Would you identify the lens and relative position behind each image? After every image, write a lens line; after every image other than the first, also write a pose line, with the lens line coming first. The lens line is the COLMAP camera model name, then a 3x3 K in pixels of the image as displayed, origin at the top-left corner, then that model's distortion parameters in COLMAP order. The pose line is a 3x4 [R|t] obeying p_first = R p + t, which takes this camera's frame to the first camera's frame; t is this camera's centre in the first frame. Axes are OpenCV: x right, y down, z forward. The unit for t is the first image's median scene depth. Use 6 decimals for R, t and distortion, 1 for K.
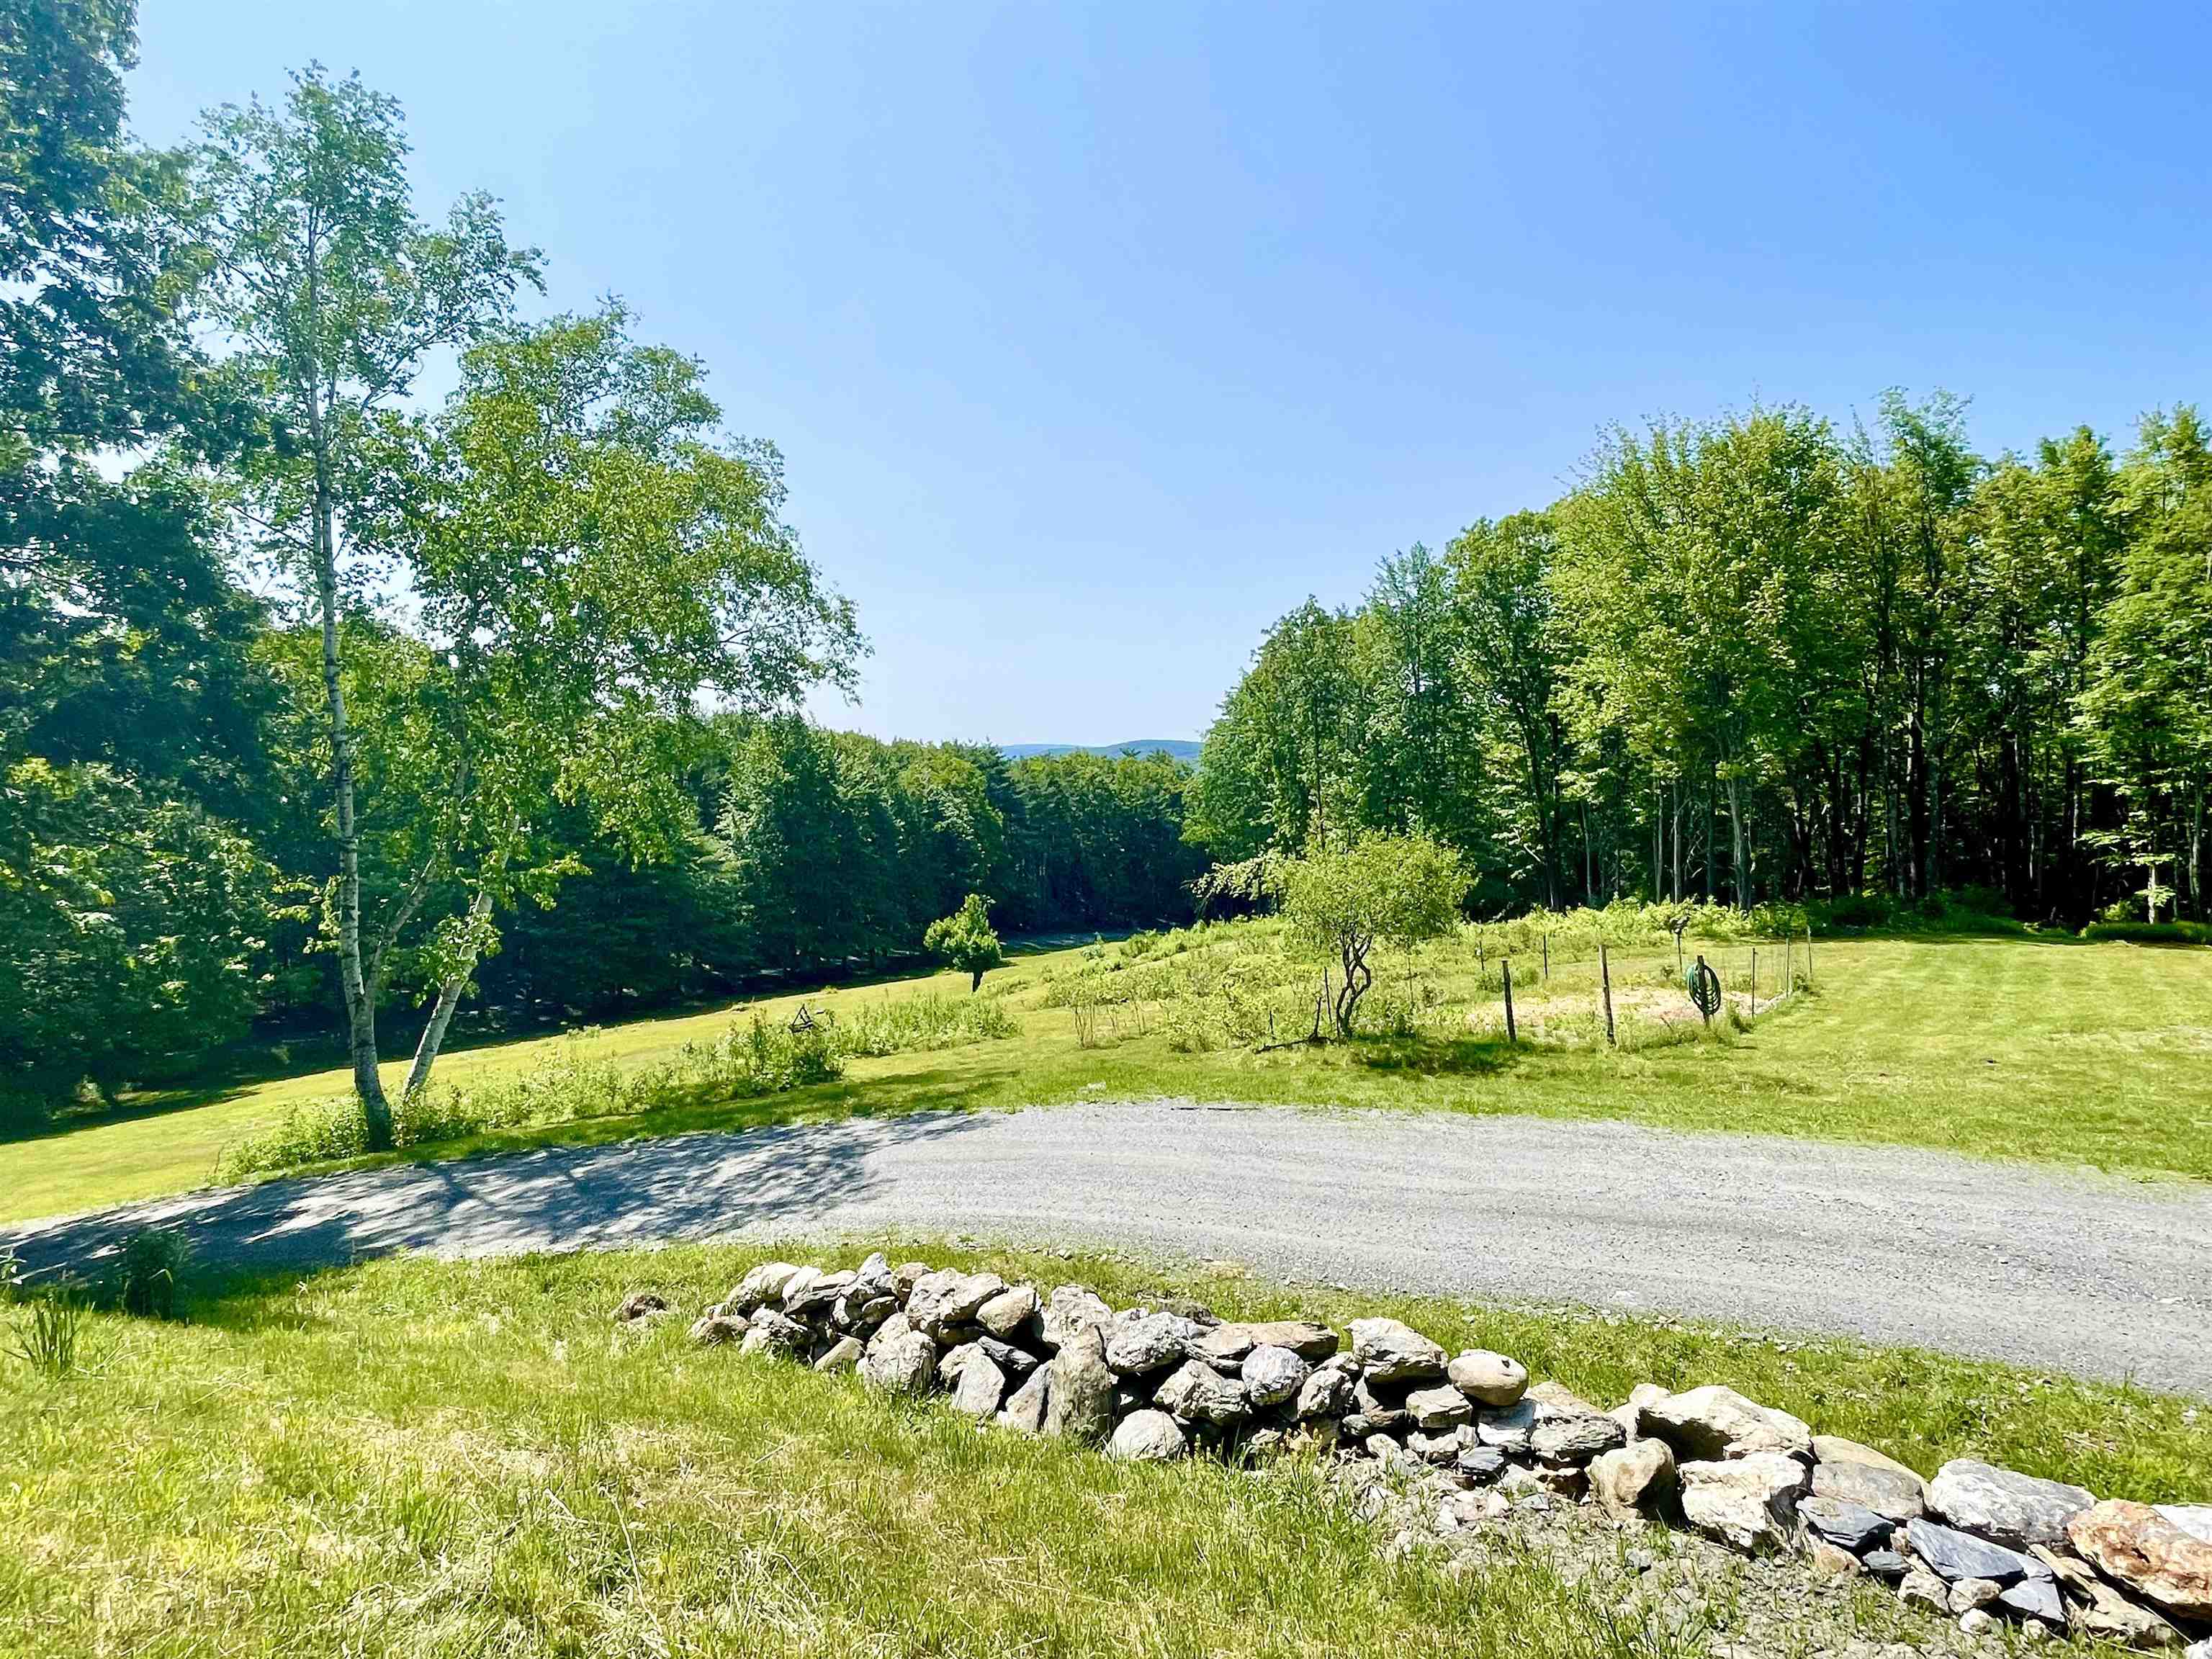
lens RADIAL K [[1190.3, 0, 1100.2], [0, 1190.3, 813.5], [0, 0, 1]] dist [-0.020383, -0.001705]
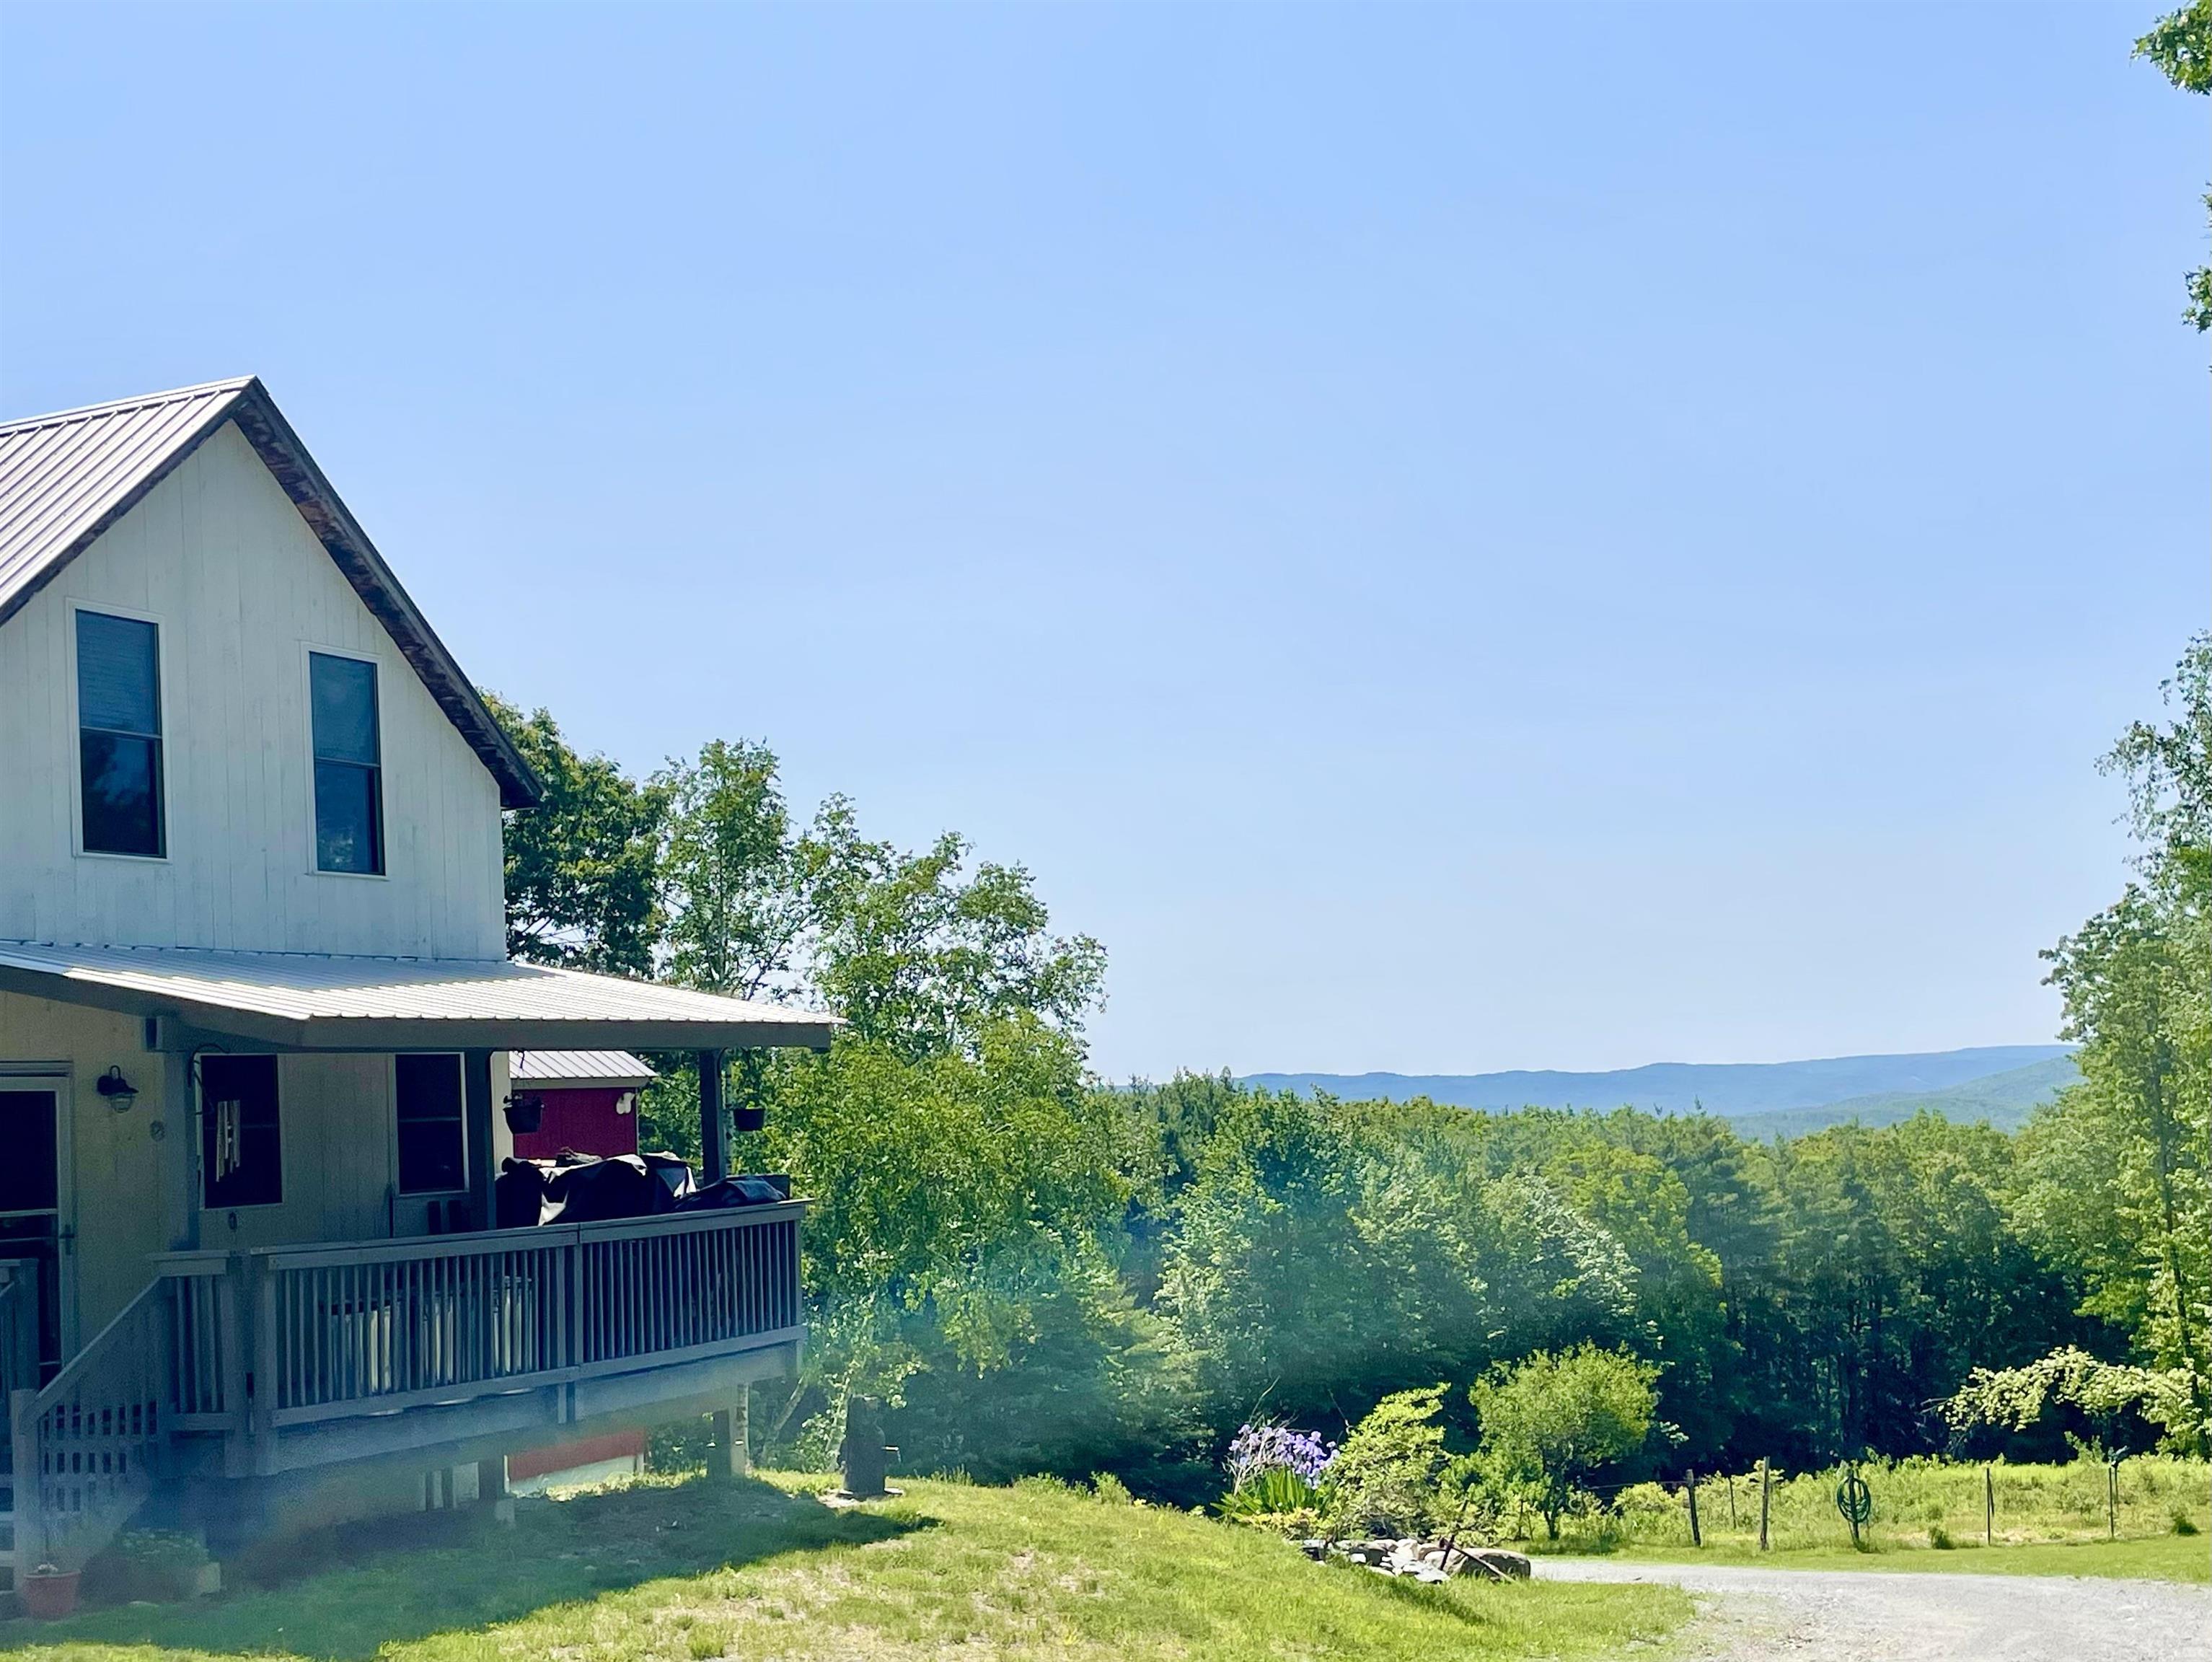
lens RADIAL K [[2812.8, 0, 1106.0], [0, 2812.8, 831.0], [0, 0, 1]] dist [0.090902, -0.049861]
pose [[0.934800, -0.058605, -0.350305, 0.206941], [0.009529, 0.990076, -0.140210, -0.026137], [0.355046, 0.127731, 0.926082, -0.443079]]
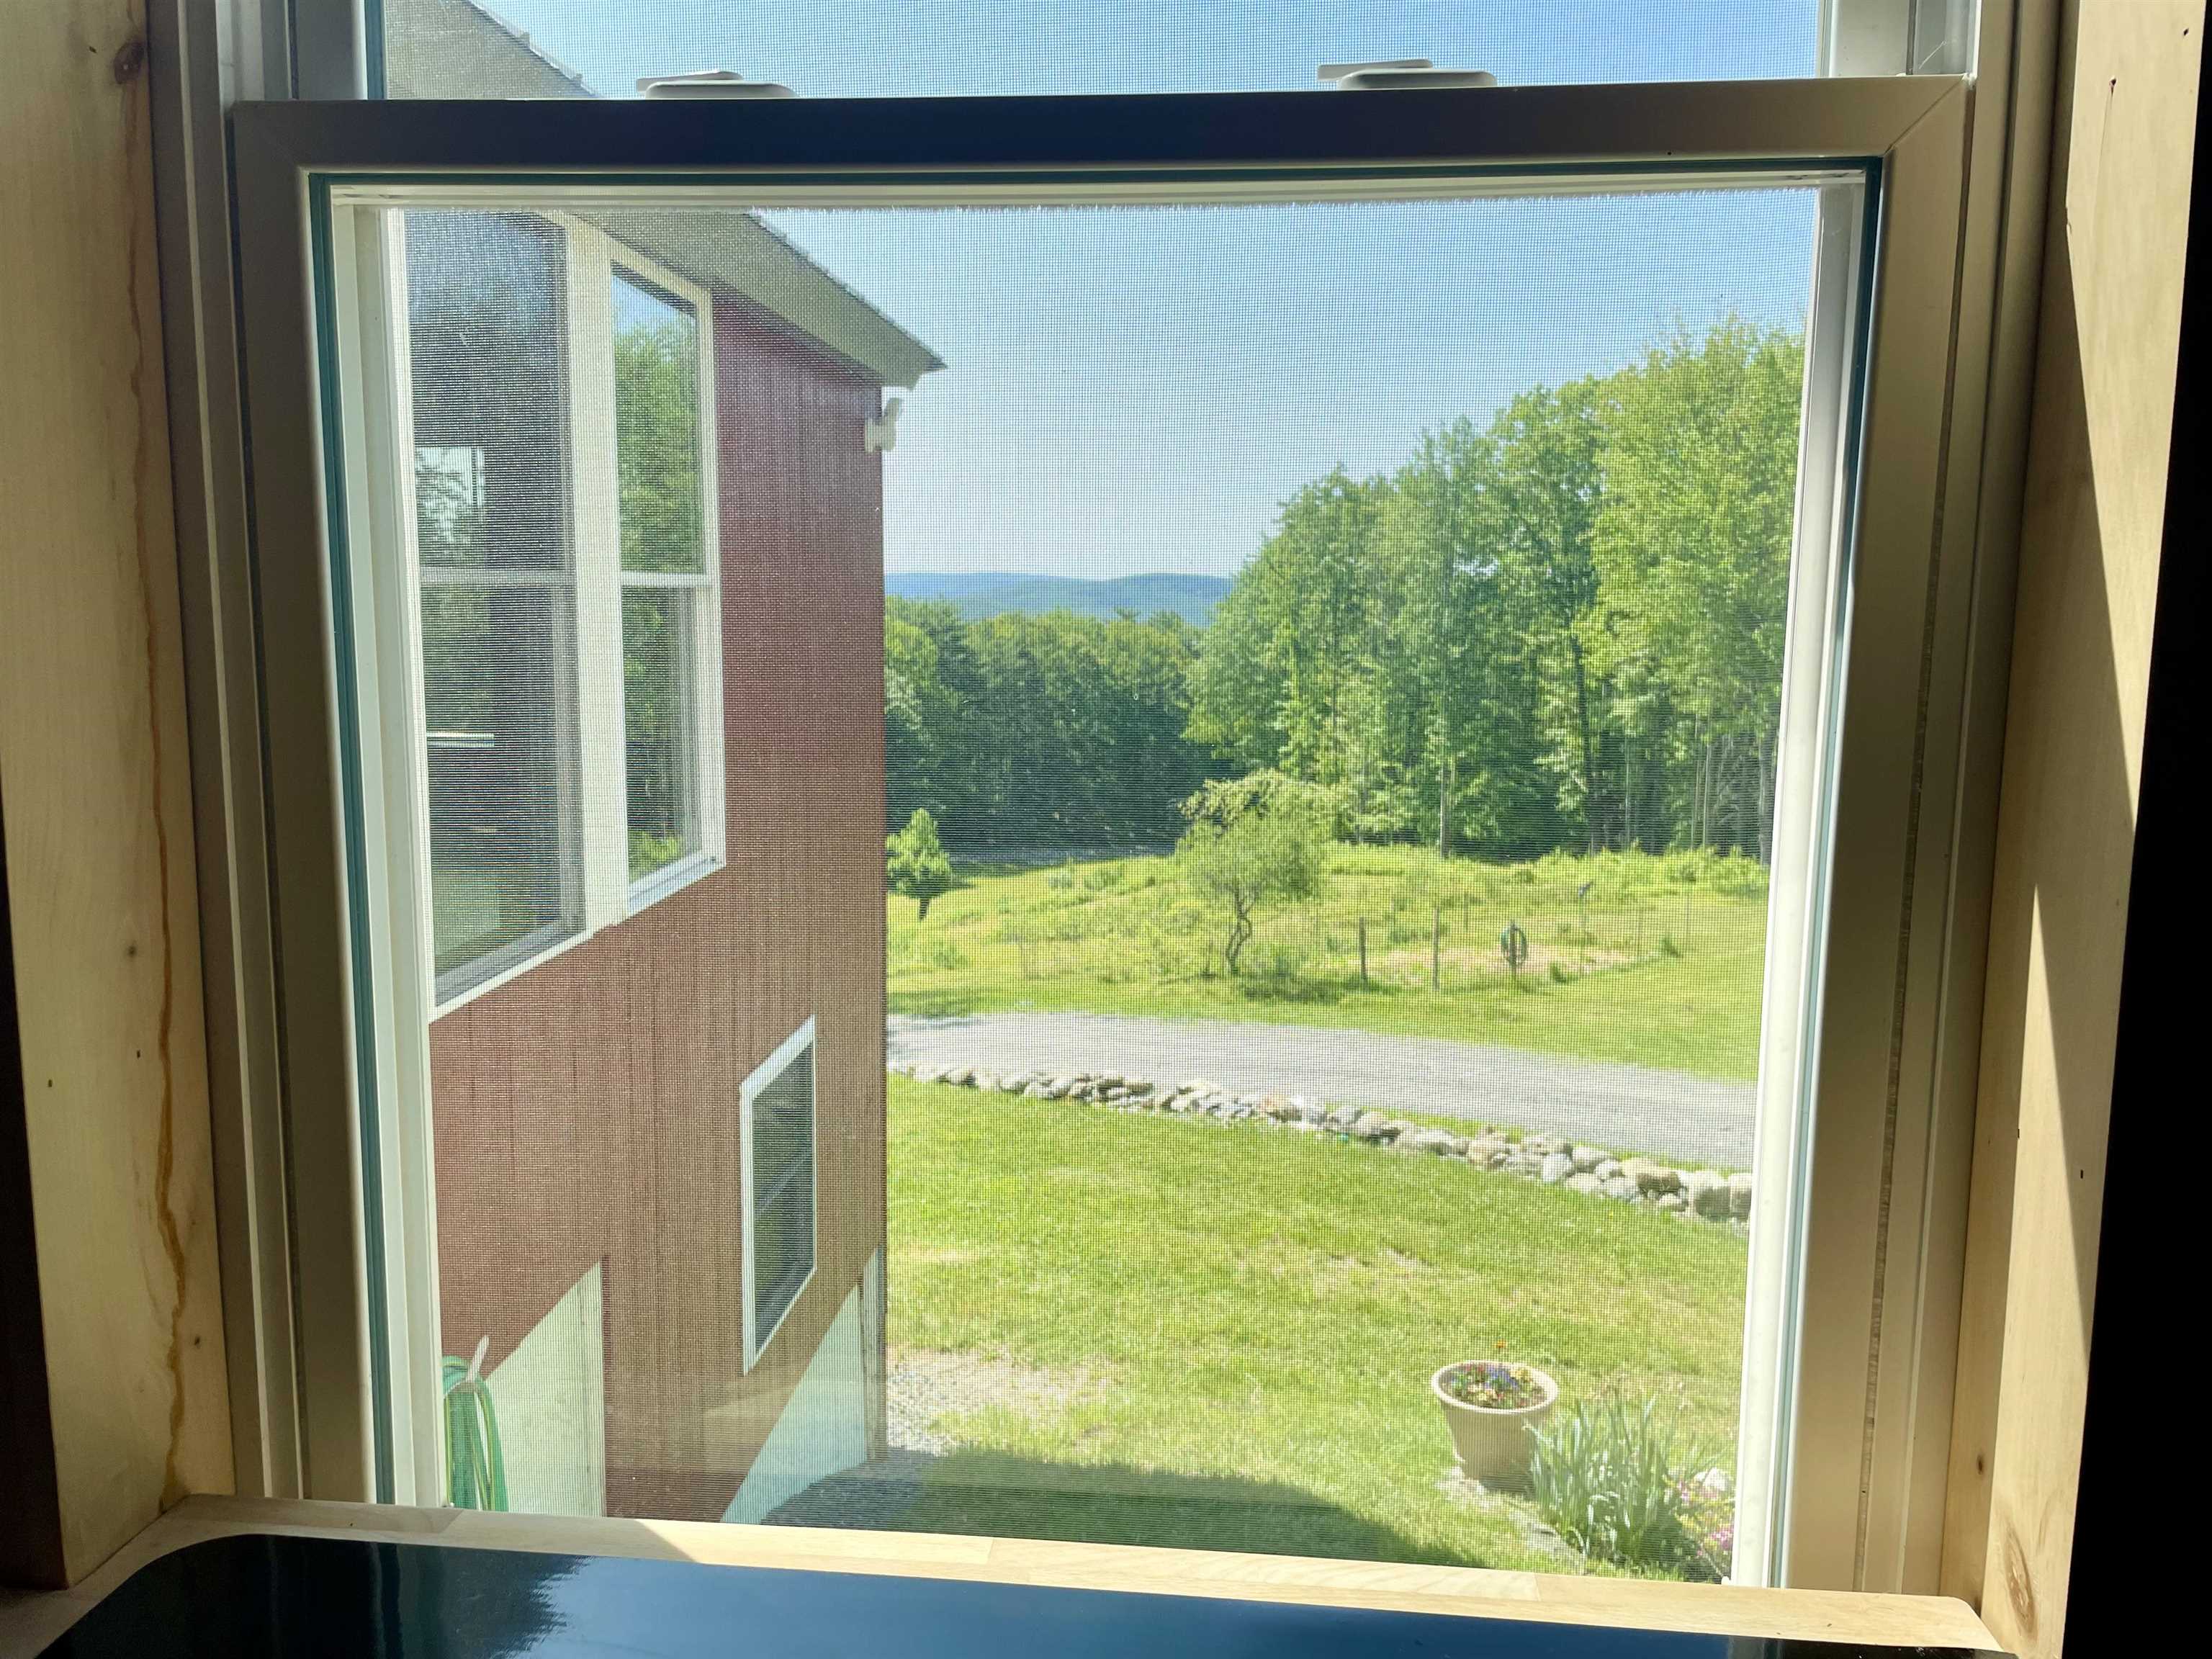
lens RADIAL K [[1653.7, 0, 1106.0], [0, 1653.7, 829.5], [0, 0, 1]] dist [0.031085, 0.000262]
pose [[0.999289, 0.035986, 0.011211, 0.012896], [-0.036868, 0.995057, 0.092211, -0.030493], [-0.007837, -0.092559, 0.995676, -0.184162]]
